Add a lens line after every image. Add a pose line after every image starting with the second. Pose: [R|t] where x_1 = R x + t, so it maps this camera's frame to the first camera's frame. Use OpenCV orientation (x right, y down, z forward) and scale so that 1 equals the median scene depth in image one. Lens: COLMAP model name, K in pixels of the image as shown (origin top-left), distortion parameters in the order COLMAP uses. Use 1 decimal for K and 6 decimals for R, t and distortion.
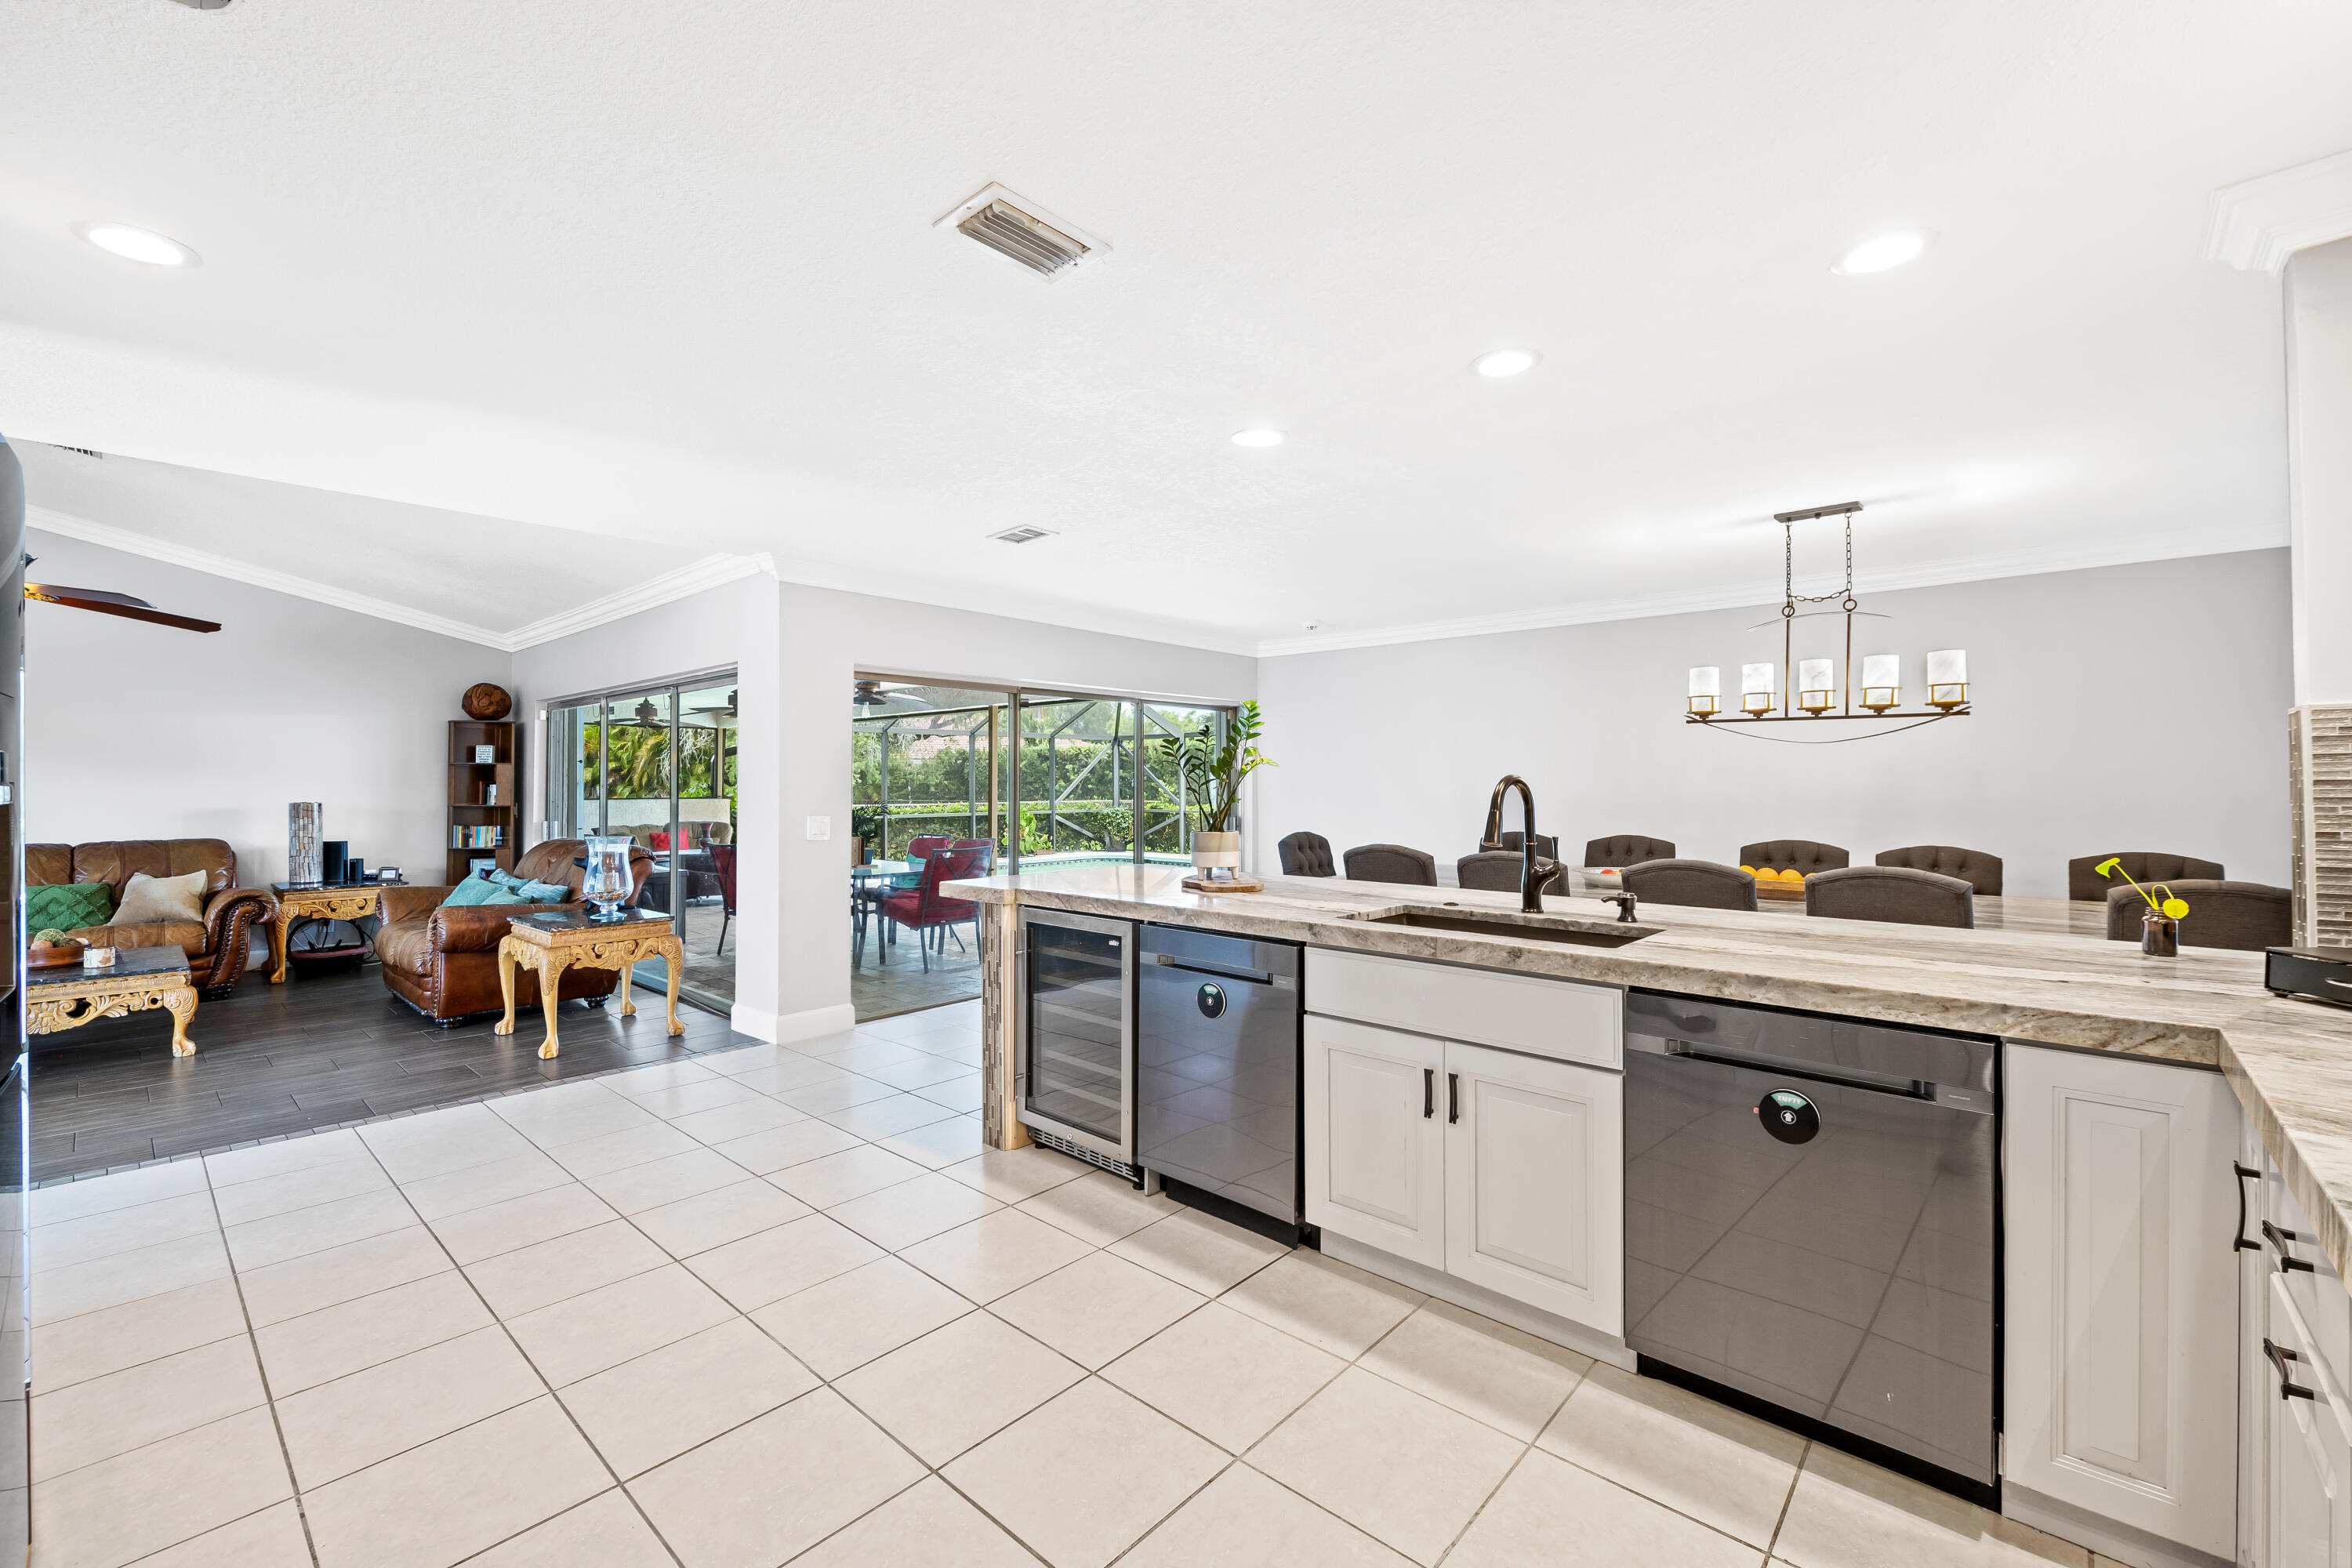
lens RADIAL K [[979.6, 0, 1166.4], [0, 979.6, 784.3], [0, 0, 1]] dist [-0.002116, -0.000129]
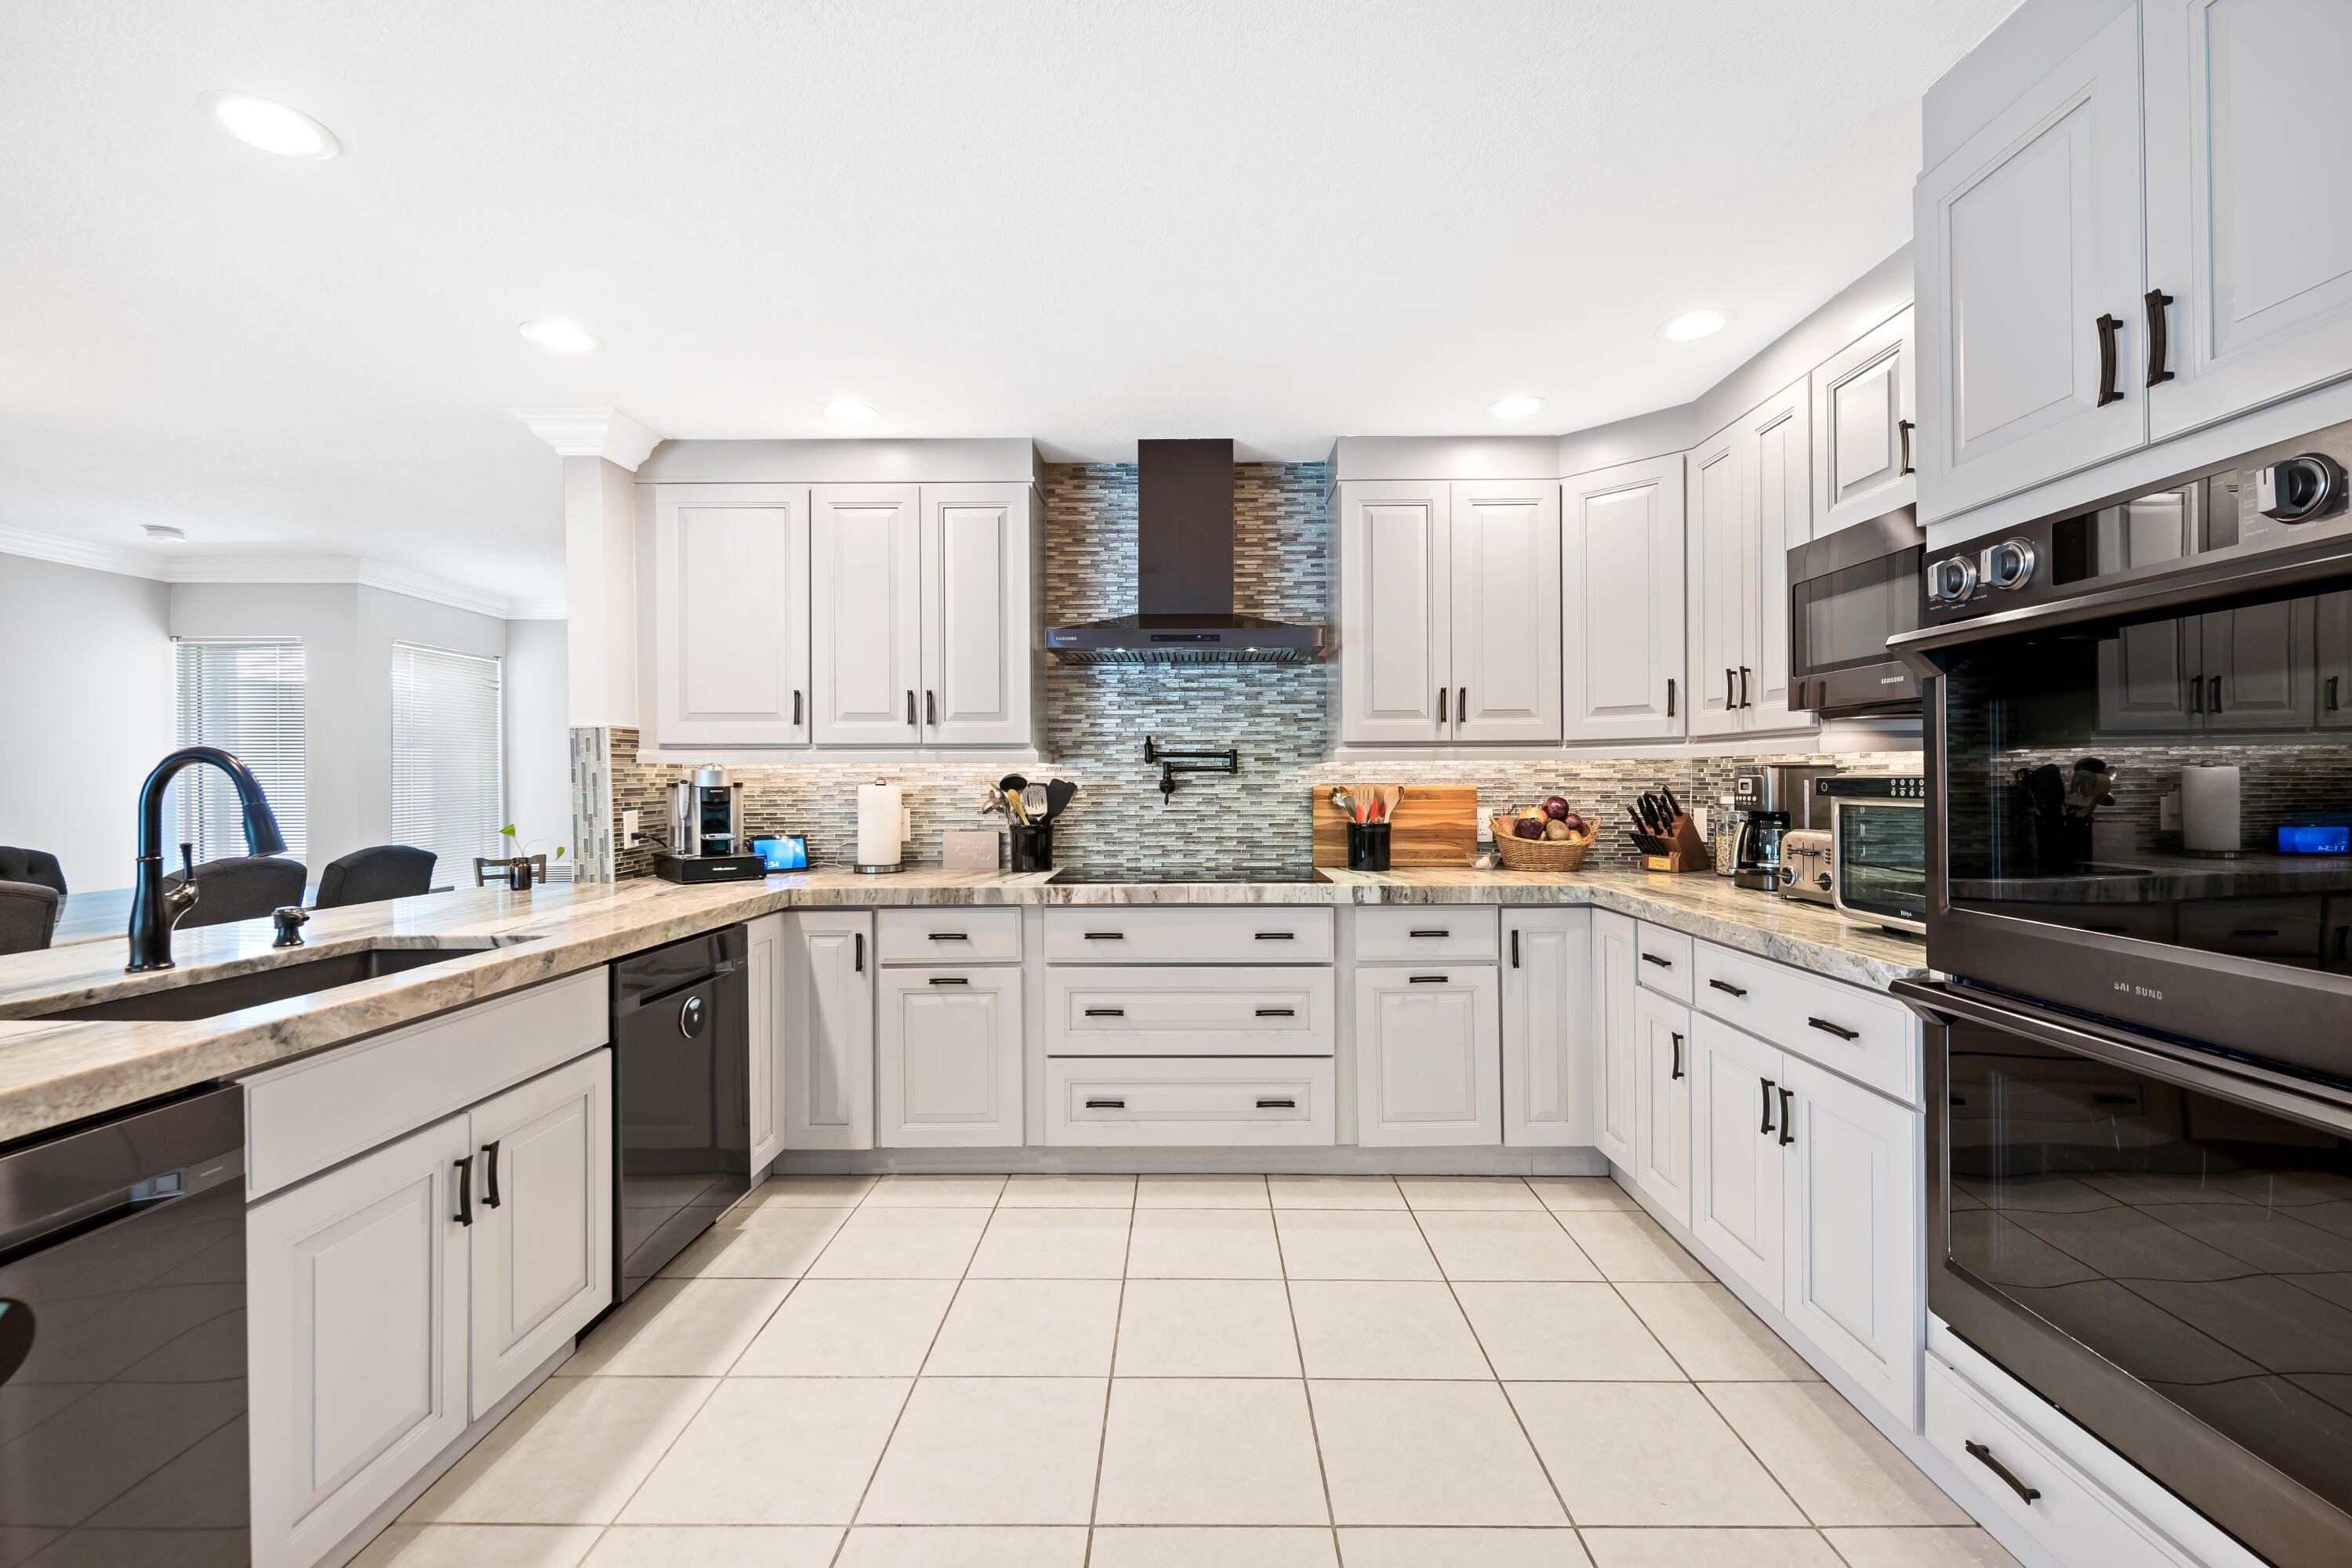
lens RADIAL K [[979.6, 0, 1167.8], [0, 979.6, 780.5], [0, 0, 1]] dist [-0.002116, -0.000129]
pose [[-0.665437, 0.003675, 0.746445, -0.533095], [0.005328, 0.999986, -0.000173, 0.015026], [-0.746435, 0.003863, -0.665448, 0.949780]]
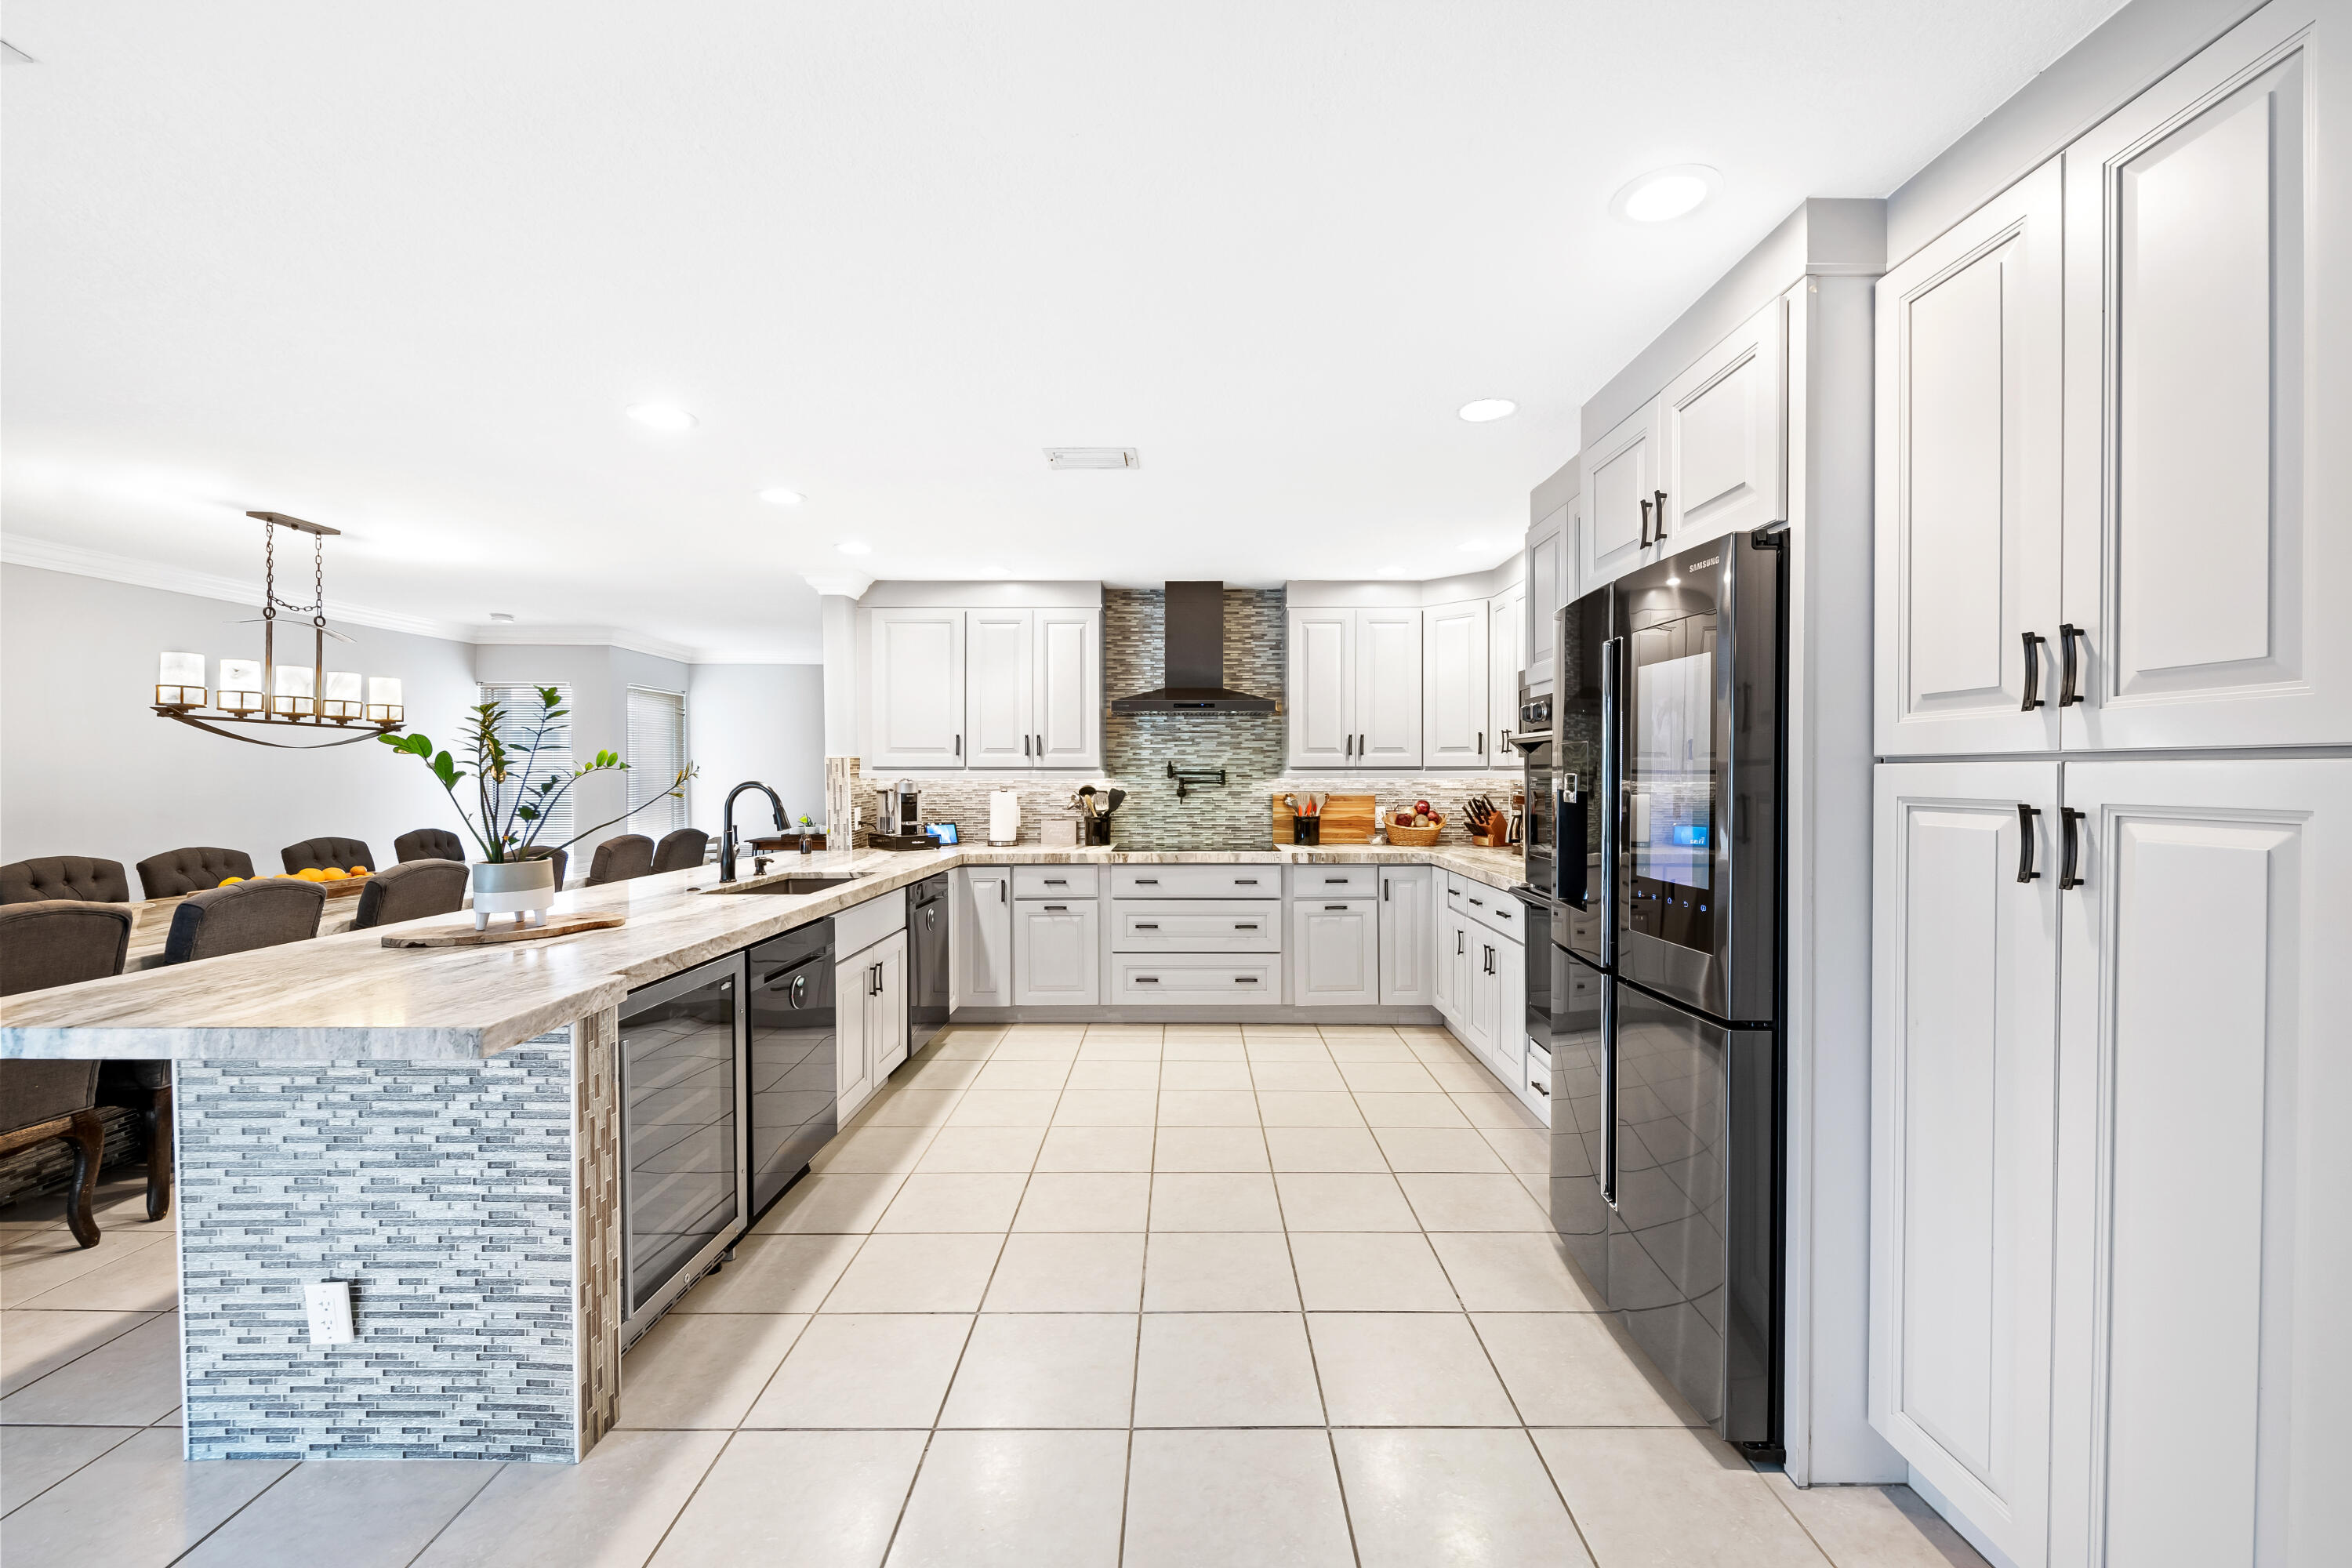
lens RADIAL K [[922.1, 0, 1177.5], [0, 922.1, 781.8], [0, 0, 1]] dist [-0.002444, -0.001360]
pose [[-0.674996, -0.005006, 0.737804, -1.018907], [0.001587, 0.999965, 0.008236, -0.018111], [-0.737819, 0.006730, -0.674965, 1.430758]]
